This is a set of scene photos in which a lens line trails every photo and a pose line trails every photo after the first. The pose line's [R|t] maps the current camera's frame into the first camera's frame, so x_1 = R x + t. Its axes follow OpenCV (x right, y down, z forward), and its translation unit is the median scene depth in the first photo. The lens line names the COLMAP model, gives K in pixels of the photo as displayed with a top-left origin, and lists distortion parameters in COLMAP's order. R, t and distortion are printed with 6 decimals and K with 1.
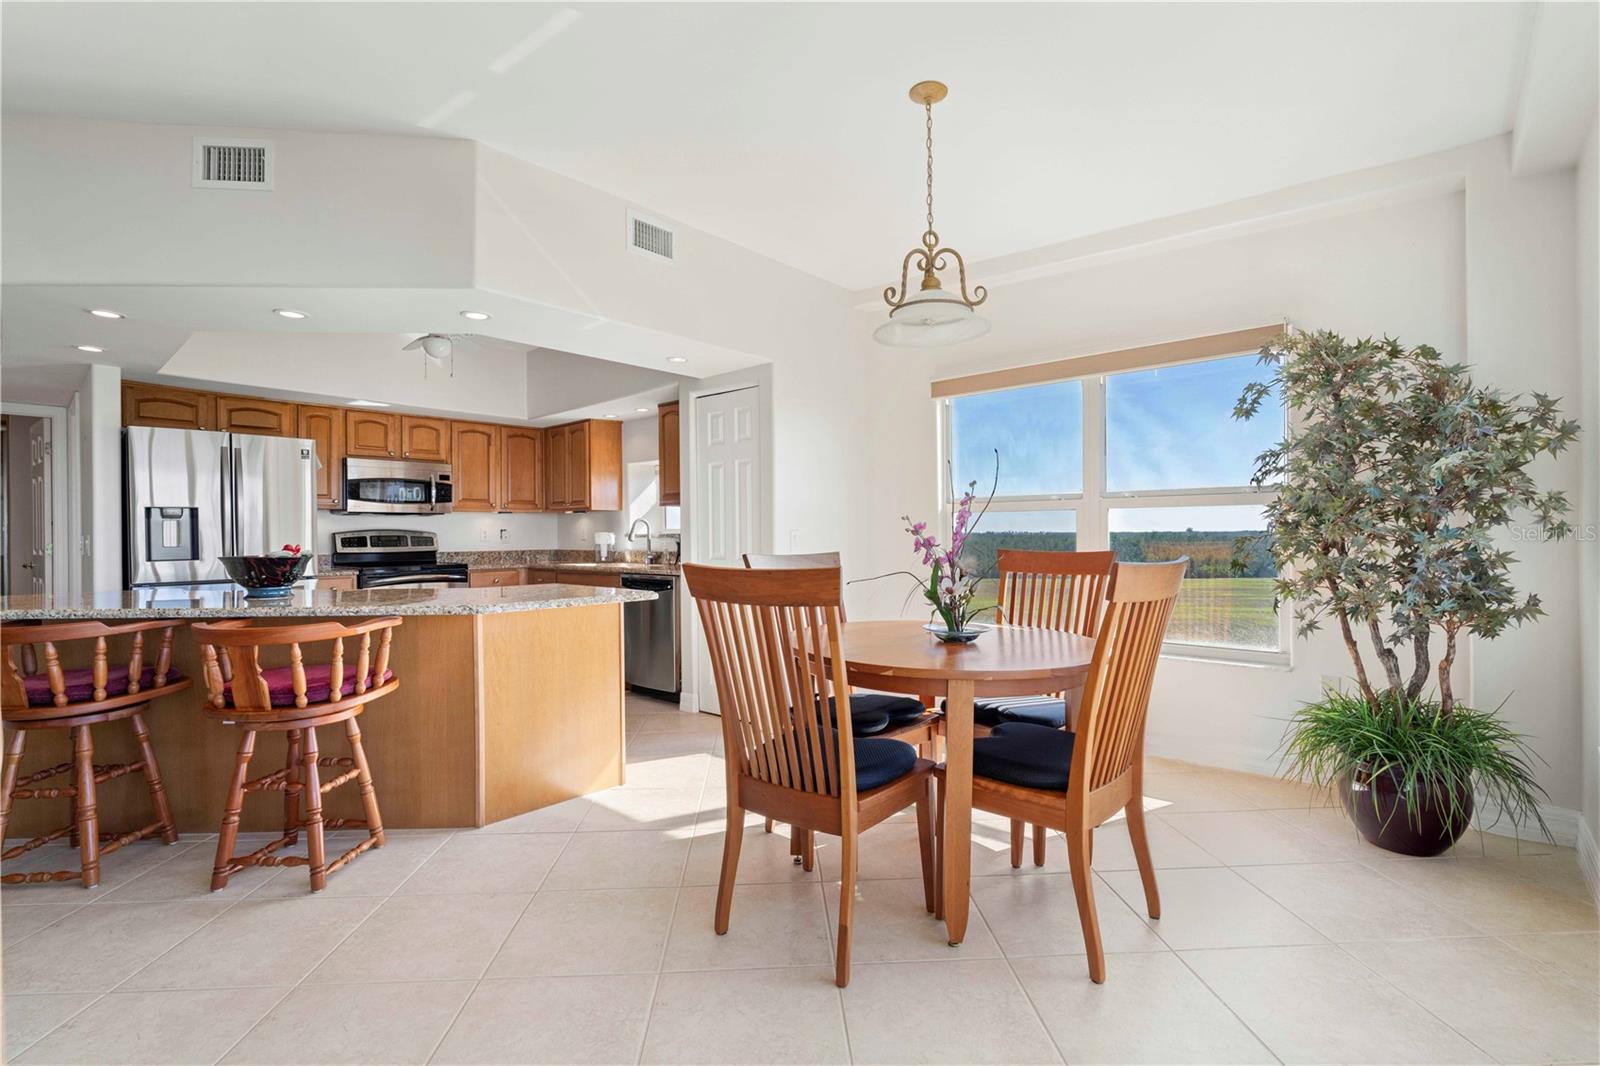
lens RADIAL K [[718.7, 0, 800.5], [0, 718.7, 533.9], [0, 0, 1]] dist [-0.003656, 0.000354]
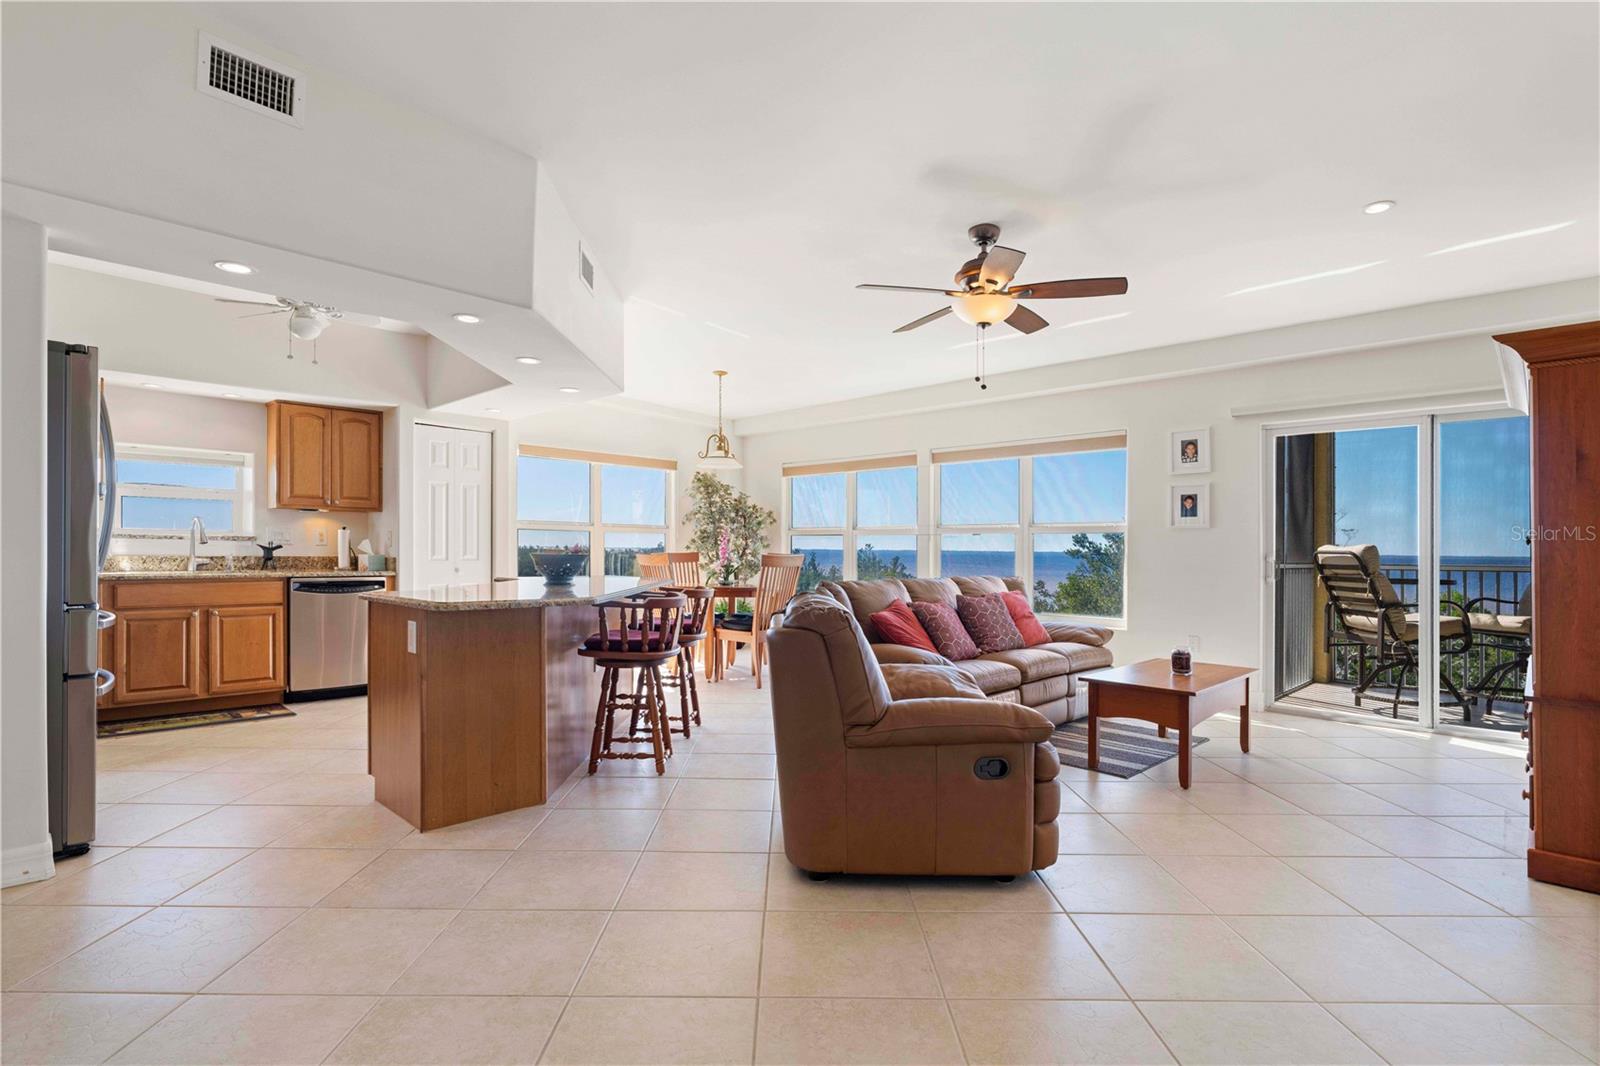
lens RADIAL K [[782.8, 0, 797.3], [0, 782.8, 560.2], [0, 0, 1]] dist [-0.003393, -0.000932]
pose [[0.043341, -0.006042, 0.999042, -1.528066], [-0.013499, 0.999887, 0.006633, 0.018839], [-0.998969, -0.013773, 0.043255, 0.350973]]
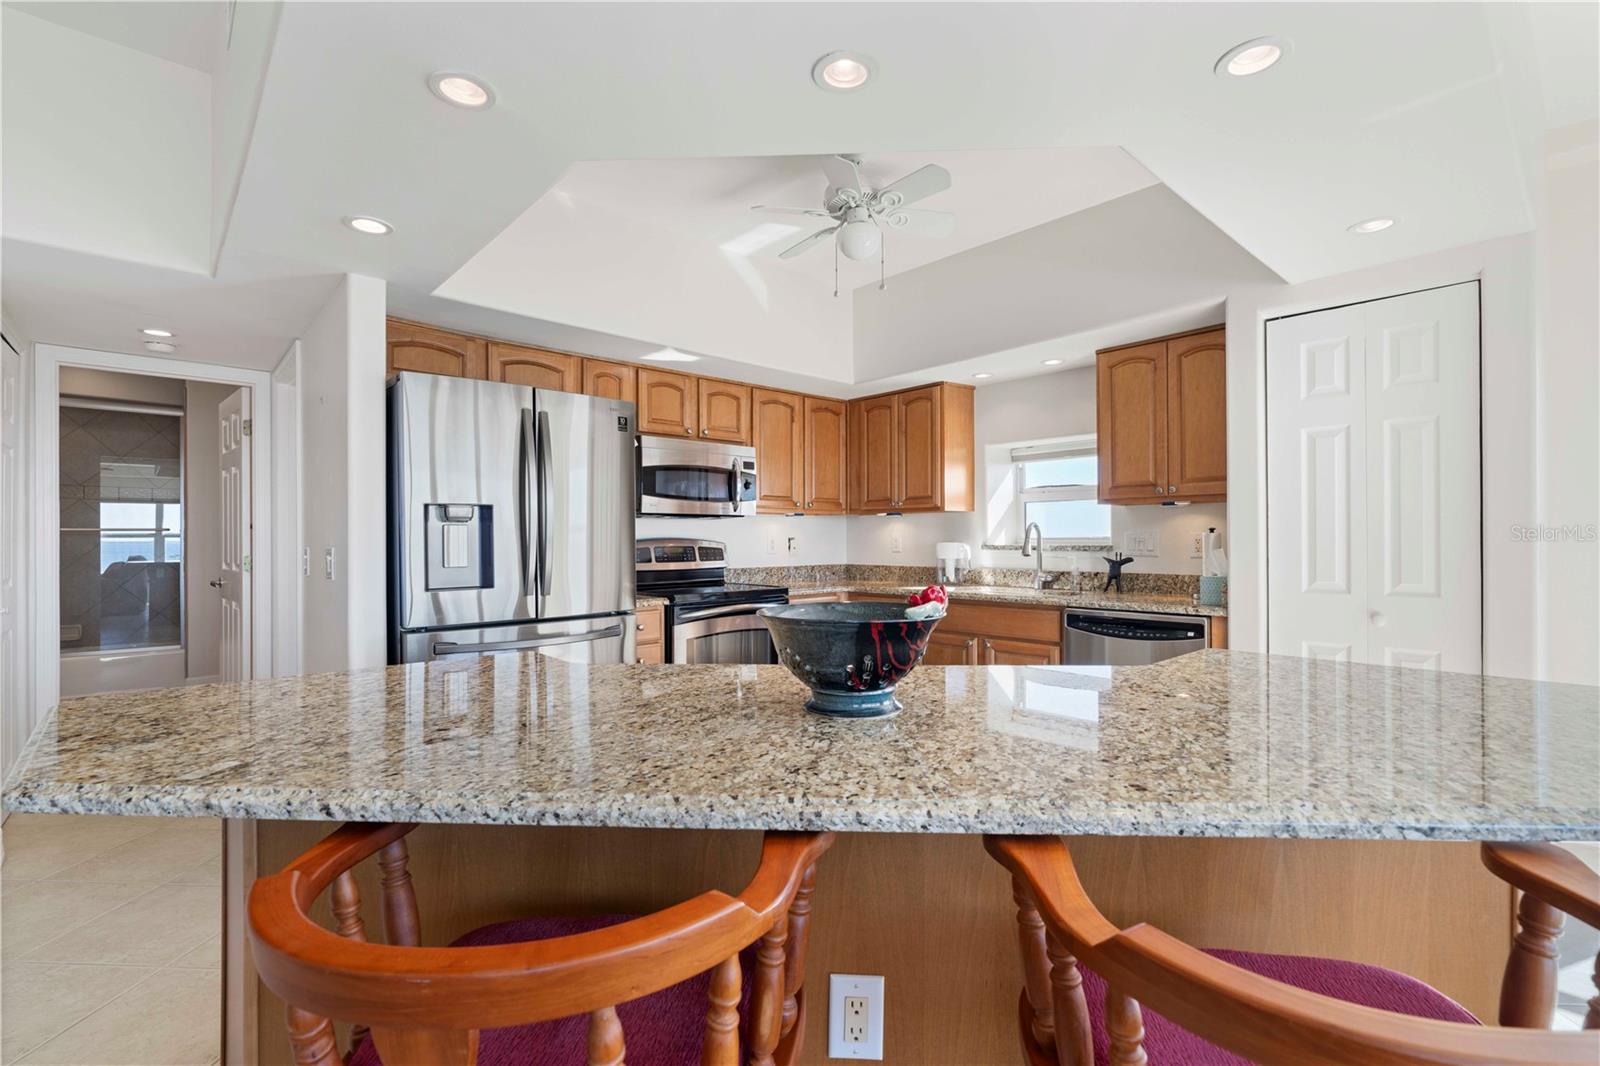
lens RADIAL K [[722.8, 0, 801.1], [0, 722.8, 540.8], [0, 0, 1]] dist [-0.004738, -0.000146]
pose [[0.994841, 0.003062, -0.101399, -0.513640], [-0.002761, 0.999991, 0.003106, -0.007979], [0.101407, -0.002810, 0.994841, 0.401034]]
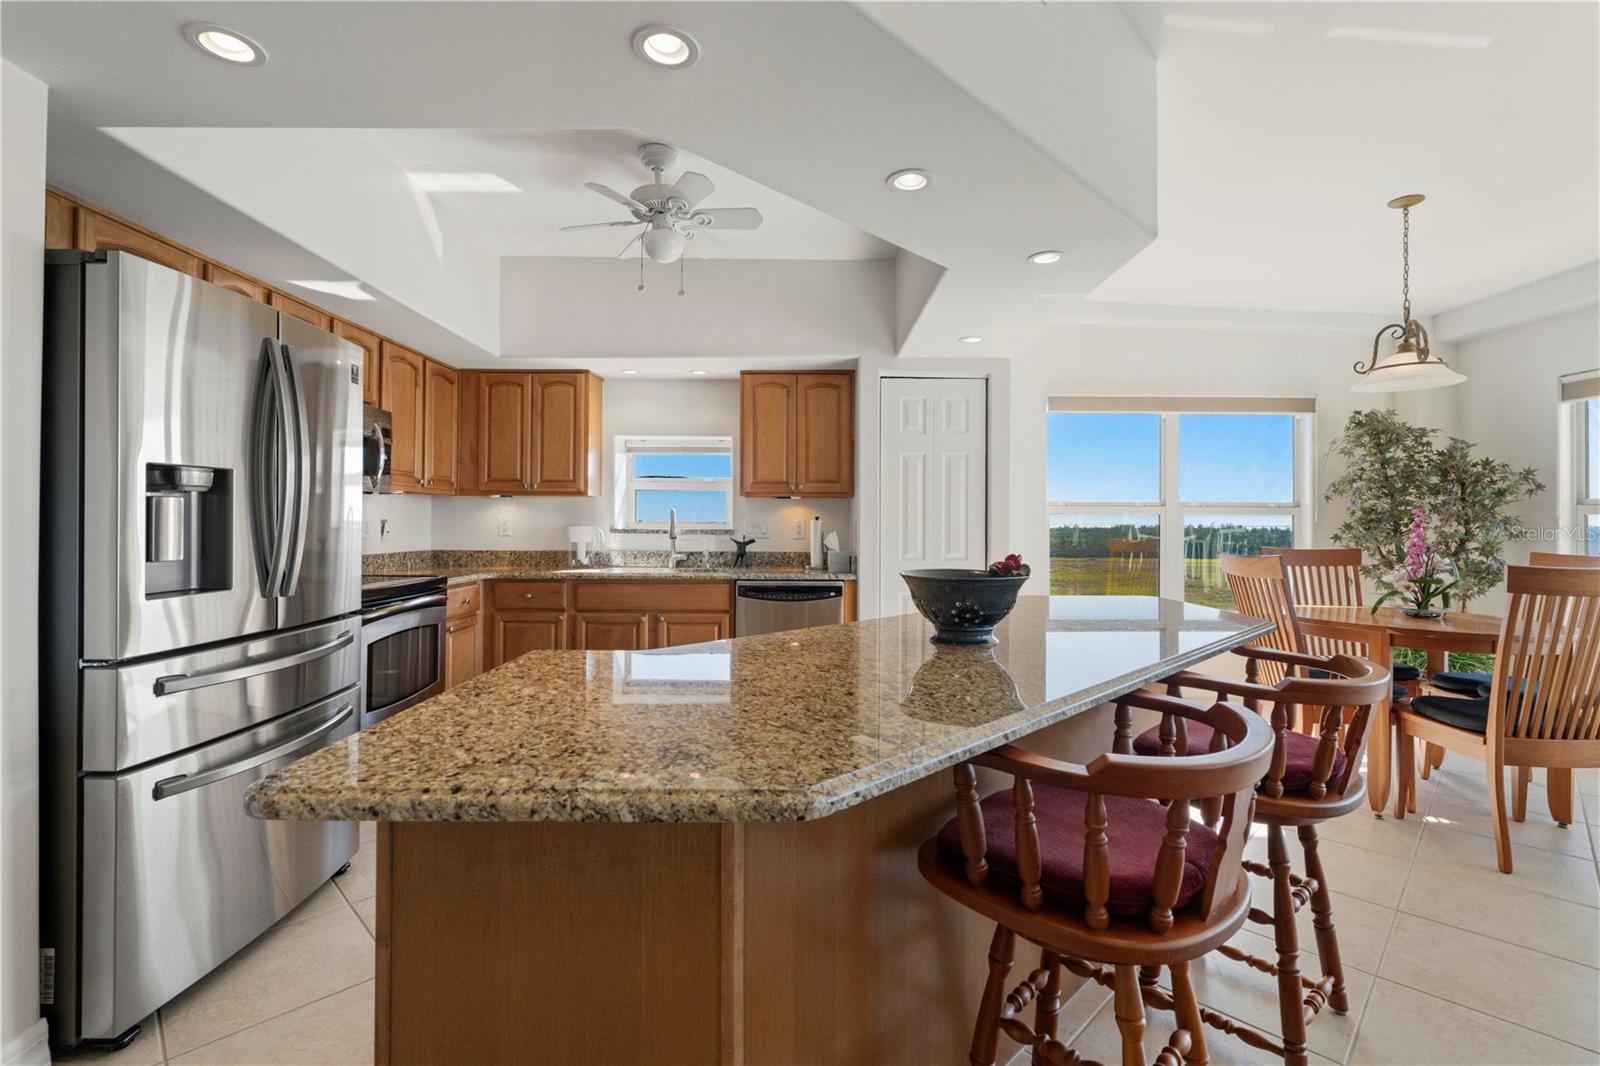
lens RADIAL K [[728.4, 0, 801.1], [0, 728.4, 522.4], [0, 0, 1]] dist [-0.005551, 0.000185]
pose [[0.741565, 0.012221, 0.670769, -0.892695], [-0.010634, 0.999923, -0.006463, -0.005276], [-0.670796, -0.002340, 0.741638, 0.443923]]
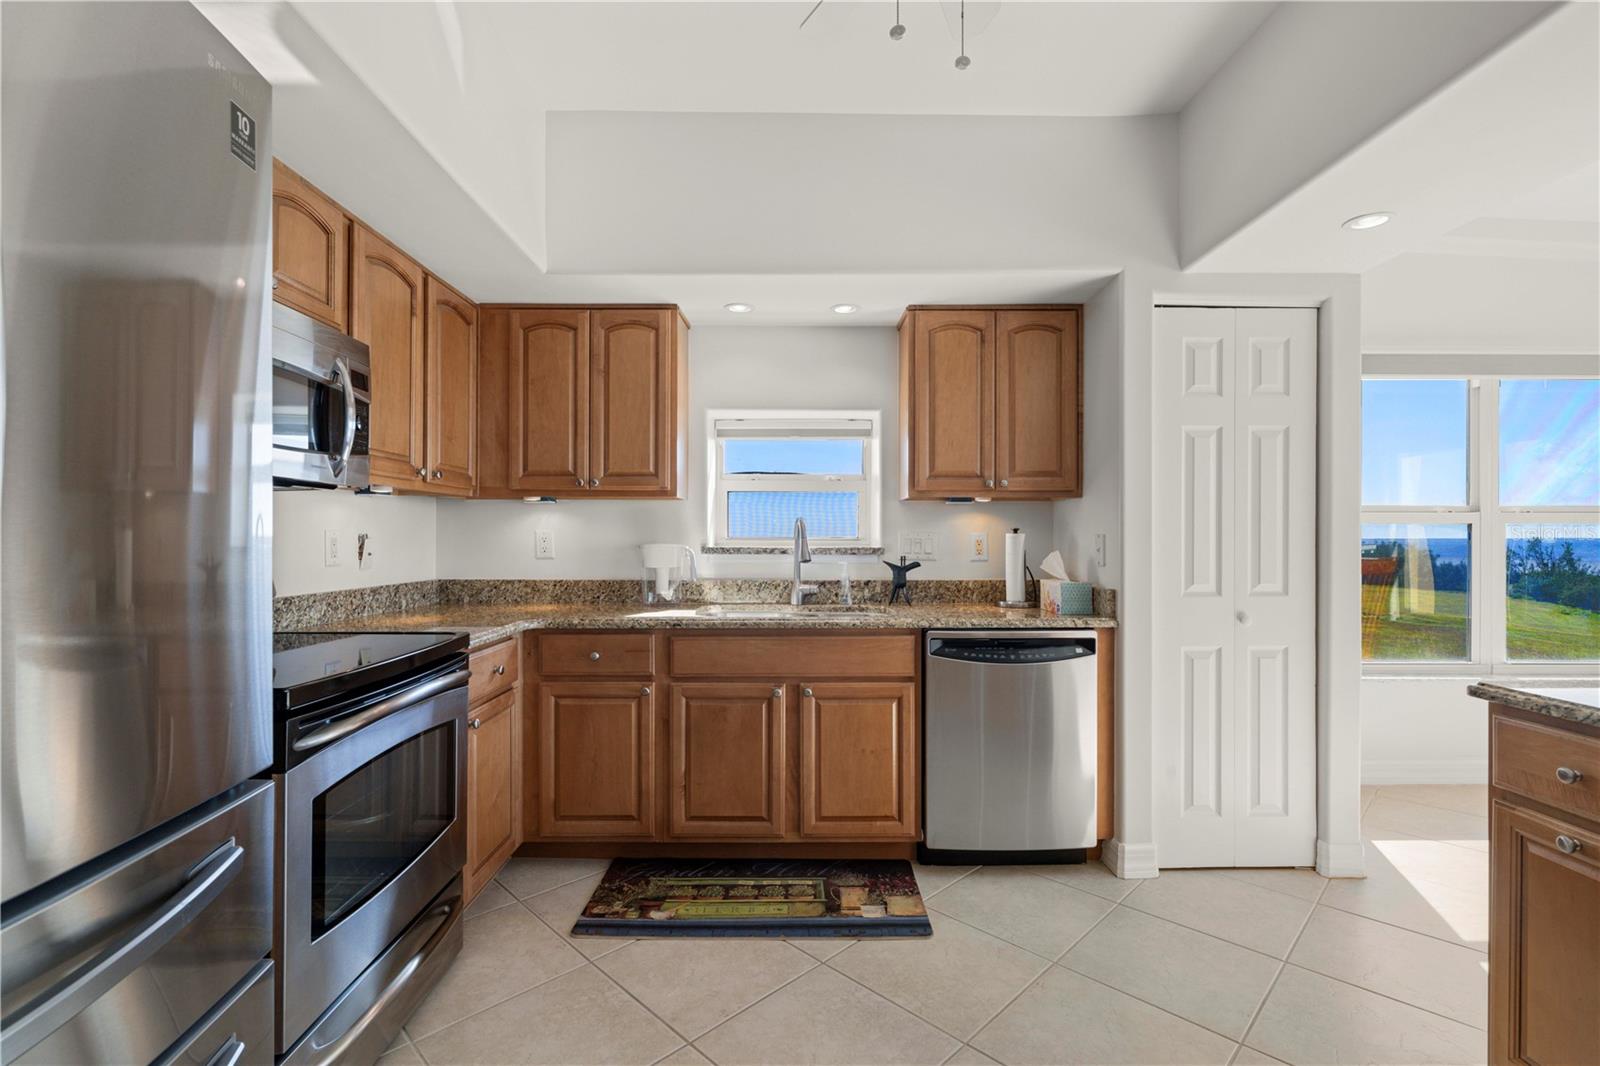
lens RADIAL K [[722.8, 0, 801.1], [0, 722.8, 540.8], [0, 0, 1]] dist [-0.004738, -0.000146]
pose [[0.738369, 0.005833, 0.674372, -0.789901], [-0.007126, 0.999974, -0.000847, -0.006247], [-0.674360, -0.004180, 0.738391, 0.846733]]
